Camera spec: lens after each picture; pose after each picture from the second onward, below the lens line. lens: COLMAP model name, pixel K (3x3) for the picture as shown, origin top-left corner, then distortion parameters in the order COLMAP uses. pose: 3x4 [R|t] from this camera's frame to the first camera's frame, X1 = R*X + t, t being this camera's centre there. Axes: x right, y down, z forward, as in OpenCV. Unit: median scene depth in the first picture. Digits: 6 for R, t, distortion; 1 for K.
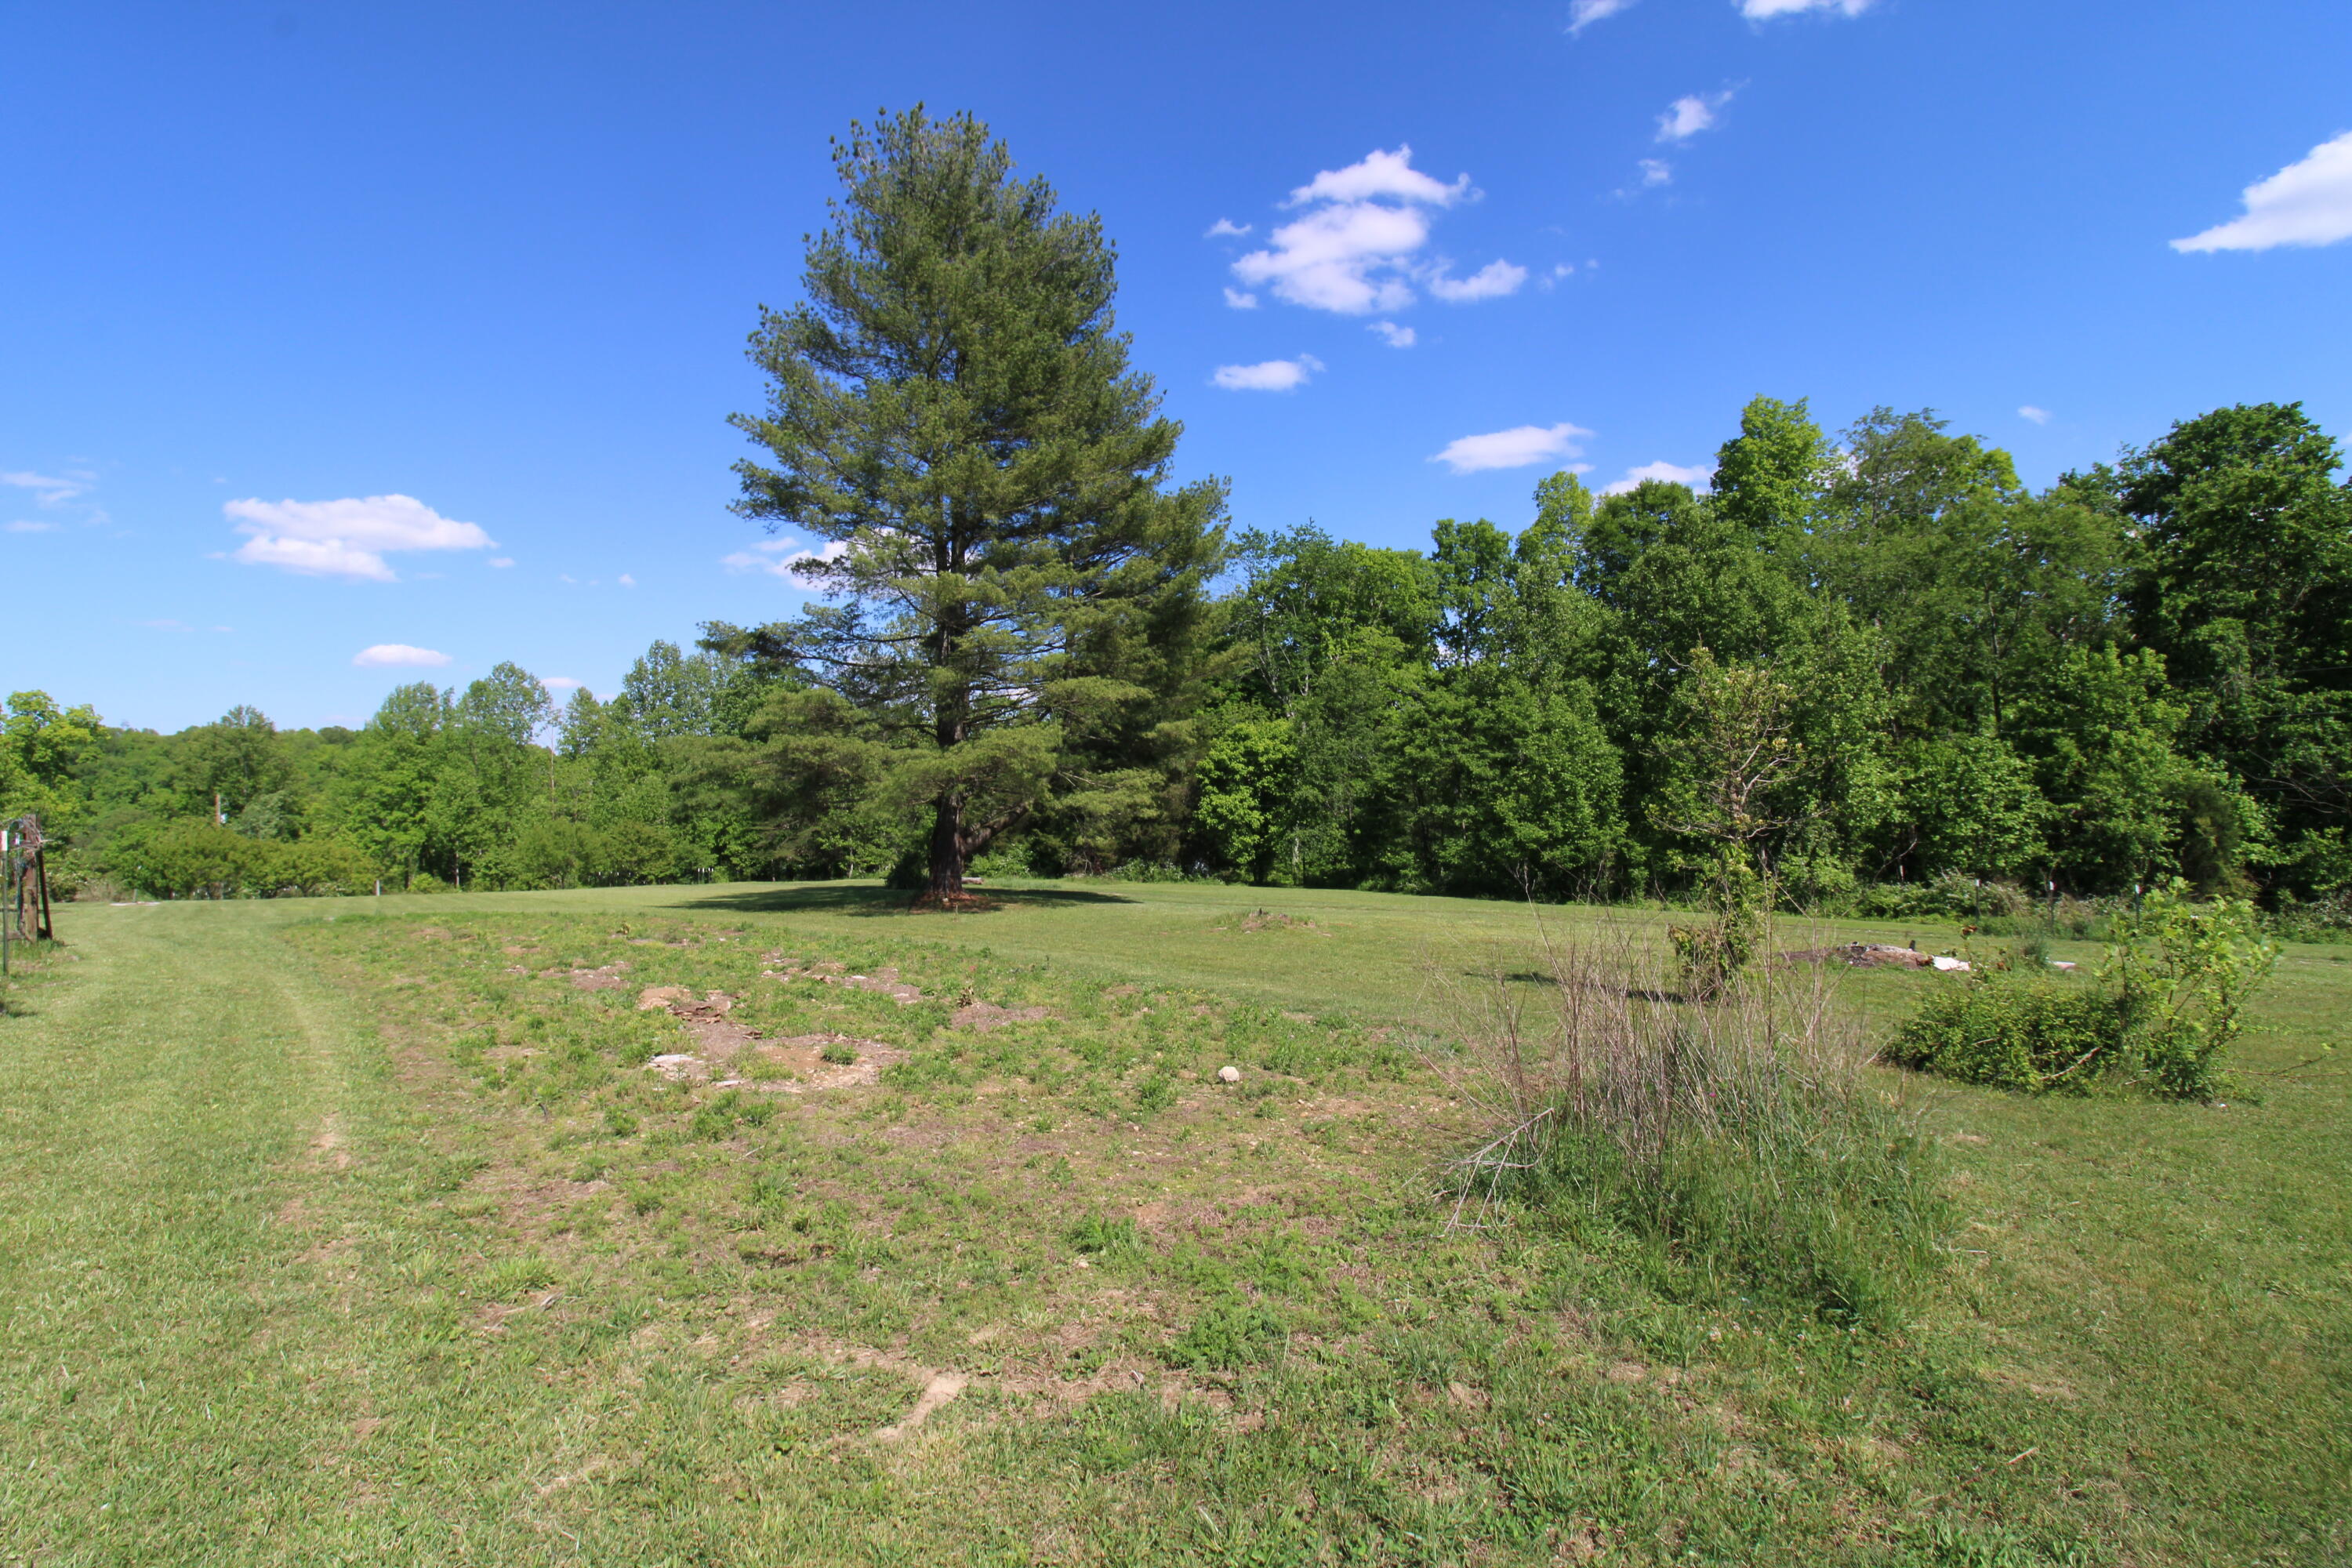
lens RADIAL K [[1086.7, 0, 1176.1], [0, 1086.7, 764.8], [0, 0, 1]] dist [-0.001013, -0.013225]
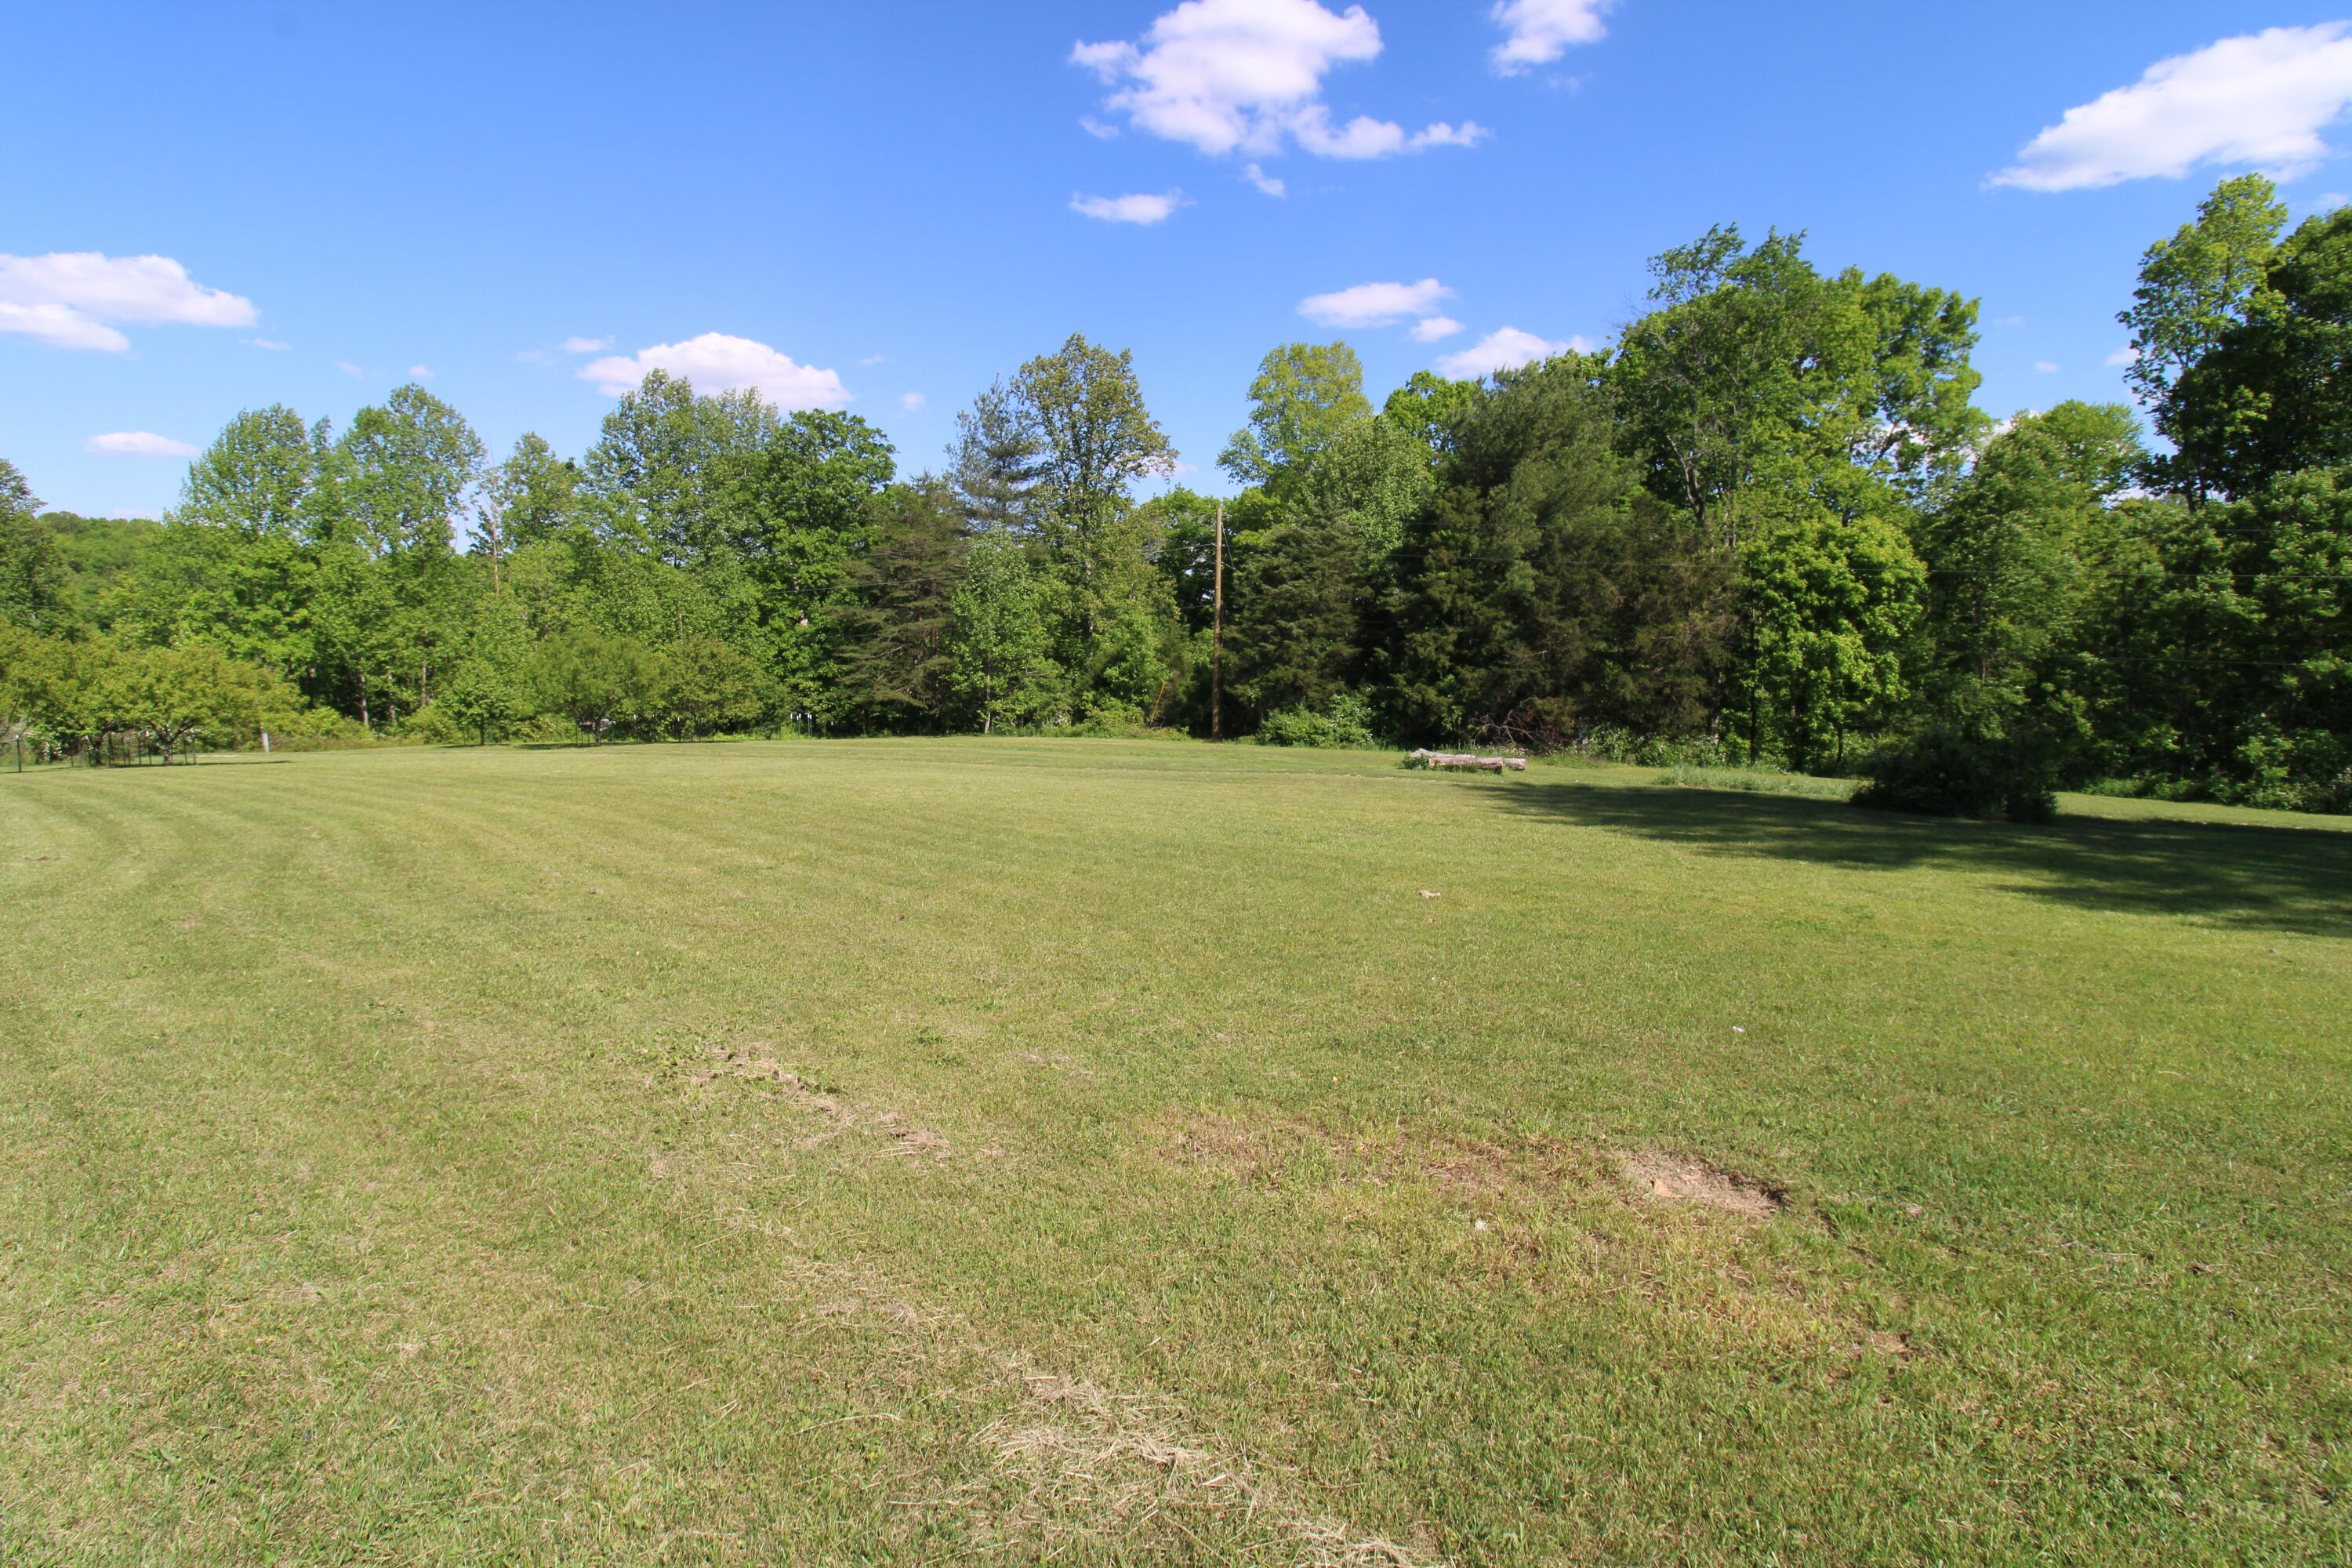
lens RADIAL K [[1006.1, 0, 1149.0], [0, 1006.1, 794.4], [0, 0, 1]] dist [-0.027969, 0.000051]
pose [[0.985486, 0.022521, 0.168258, -0.421817], [-0.051045, 0.984603, 0.167184, 0.040086], [-0.161902, -0.173346, 0.971462, 0.471007]]
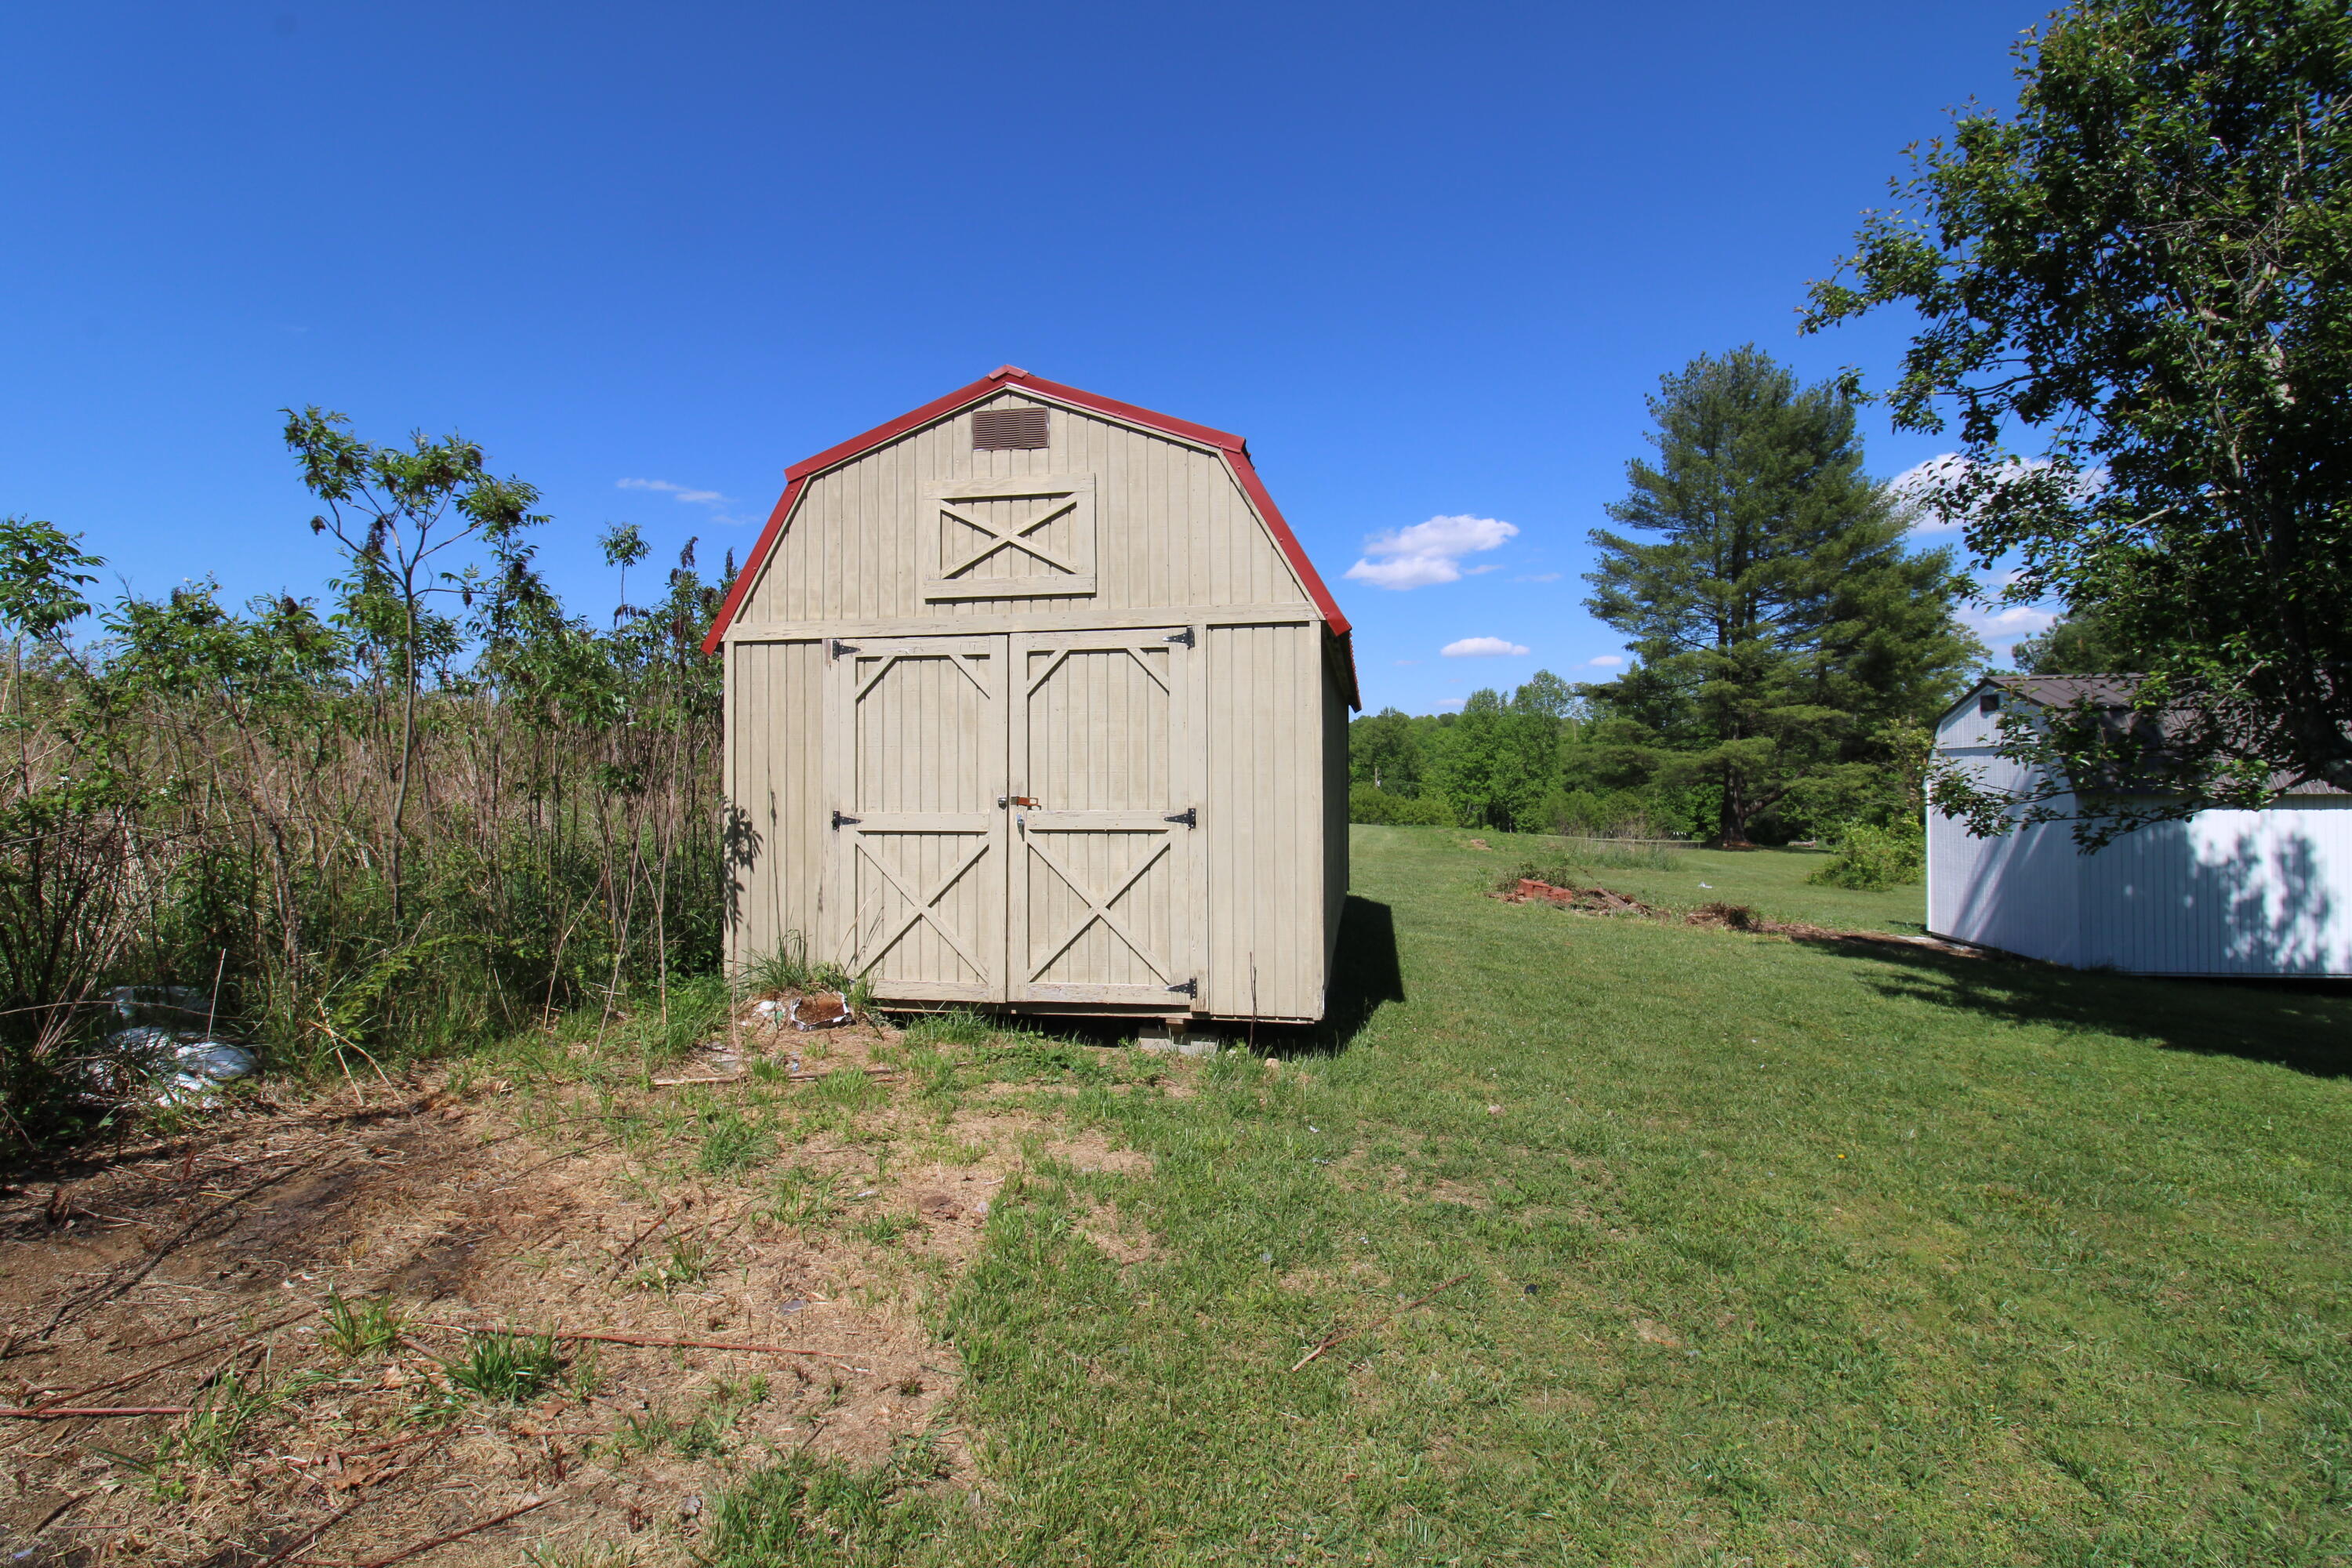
lens RADIAL K [[1106.9, 0, 1173.1], [0, 1106.9, 766.5], [0, 0, 1]] dist [-0.000511, 0.000395]
pose [[0.614308, 0.009602, -0.789008, 0.265944], [0.010658, 0.999734, 0.020465, -0.014206], [0.788994, -0.020981, 0.614042, -0.294734]]
